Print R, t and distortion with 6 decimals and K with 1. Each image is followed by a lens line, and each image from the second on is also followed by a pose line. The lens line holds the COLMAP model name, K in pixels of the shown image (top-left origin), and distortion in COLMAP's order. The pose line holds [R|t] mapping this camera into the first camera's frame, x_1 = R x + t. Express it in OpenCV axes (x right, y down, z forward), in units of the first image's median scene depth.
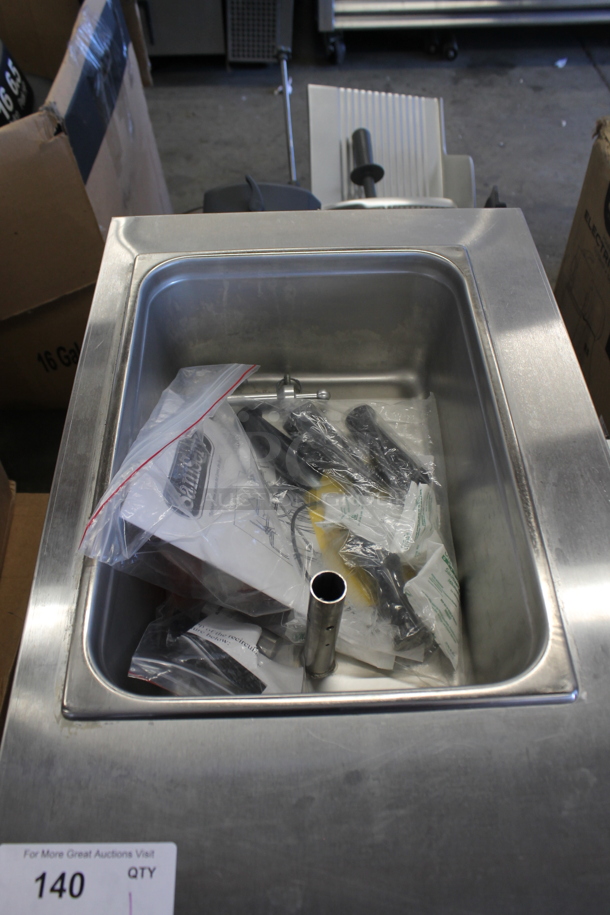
lens RADIAL K [[768.3, 0, 300.0], [0, 768.3, 455.6], [0, 0, 1]] dist [-0.080483, 0.006903]
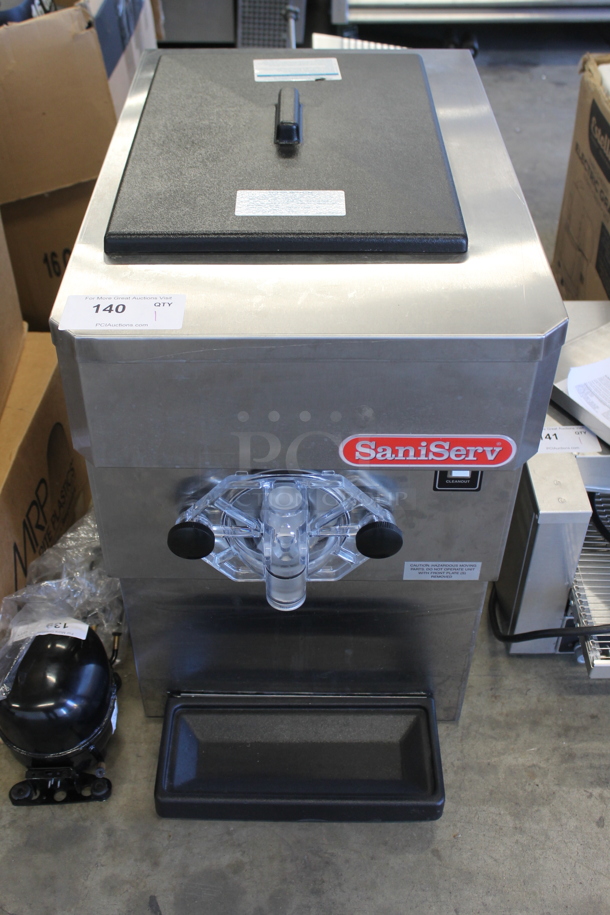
lens RADIAL K [[996.5, 0, 296.5], [0, 996.5, 465.7], [0, 0, 1]] dist [-0.069280, 0.000000]
pose [[0.999427, 0.029156, -0.017187, 0.028723], [-0.031553, 0.986372, -0.161479, 0.328236], [0.012245, 0.161929, 0.986726, -0.259114]]
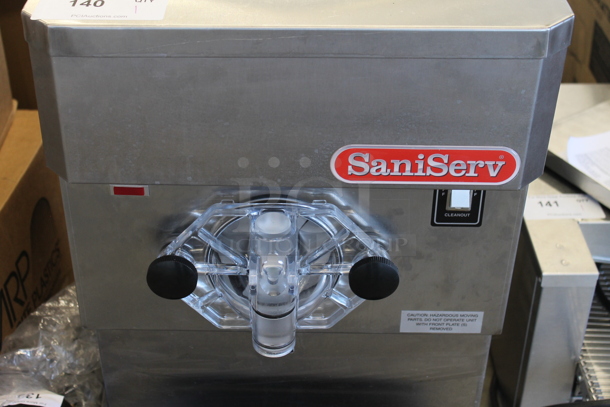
lens RADIAL K [[956.8, 0, 303.0], [0, 956.8, 200.3], [0, 0, 1]] dist [0.010221, 0.000000]
pose [[0.999362, 0.033476, -0.012472, 0.035530], [-0.035659, 0.955805, -0.291830, 0.397413], [0.002152, 0.292088, 0.956389, -0.179816]]
